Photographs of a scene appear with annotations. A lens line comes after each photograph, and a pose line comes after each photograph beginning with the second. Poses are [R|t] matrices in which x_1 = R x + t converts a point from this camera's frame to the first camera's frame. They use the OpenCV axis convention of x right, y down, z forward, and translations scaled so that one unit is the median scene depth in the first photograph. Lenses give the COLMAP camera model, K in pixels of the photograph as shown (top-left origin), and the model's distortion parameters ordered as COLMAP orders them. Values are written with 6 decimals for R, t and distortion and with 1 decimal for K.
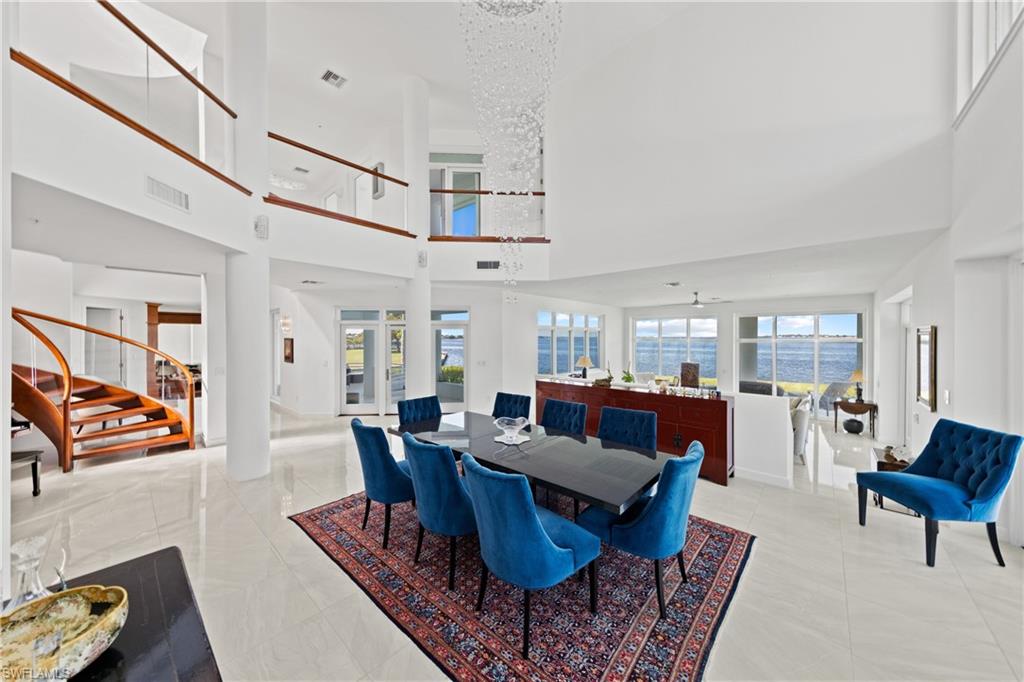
lens RADIAL K [[350.9, 0, 504.1], [0, 350.9, 341.7], [0, 0, 1]] dist [0.000667, -0.000017]
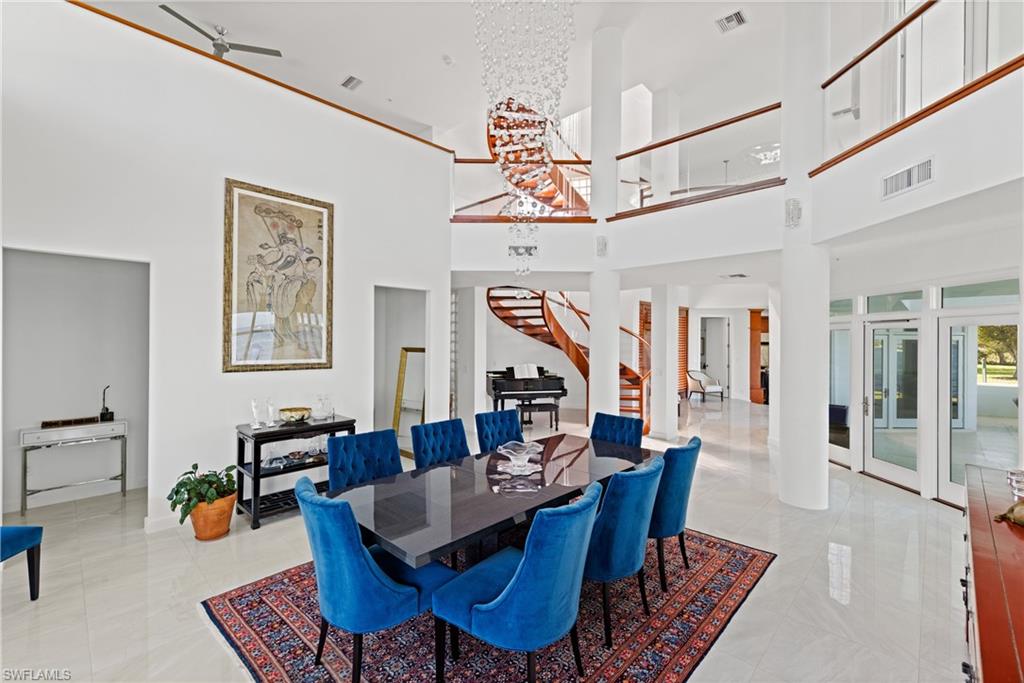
lens RADIAL K [[443.4, 0, 512.7], [0, 443.4, 341.1], [0, 0, 1]] dist [0.003188, 0.000159]
pose [[-0.040420, -0.000225, -0.999183, 1.335403], [-0.016038, 0.999871, 0.000423, -0.015309], [0.999054, 0.016042, -0.040418, 1.319876]]
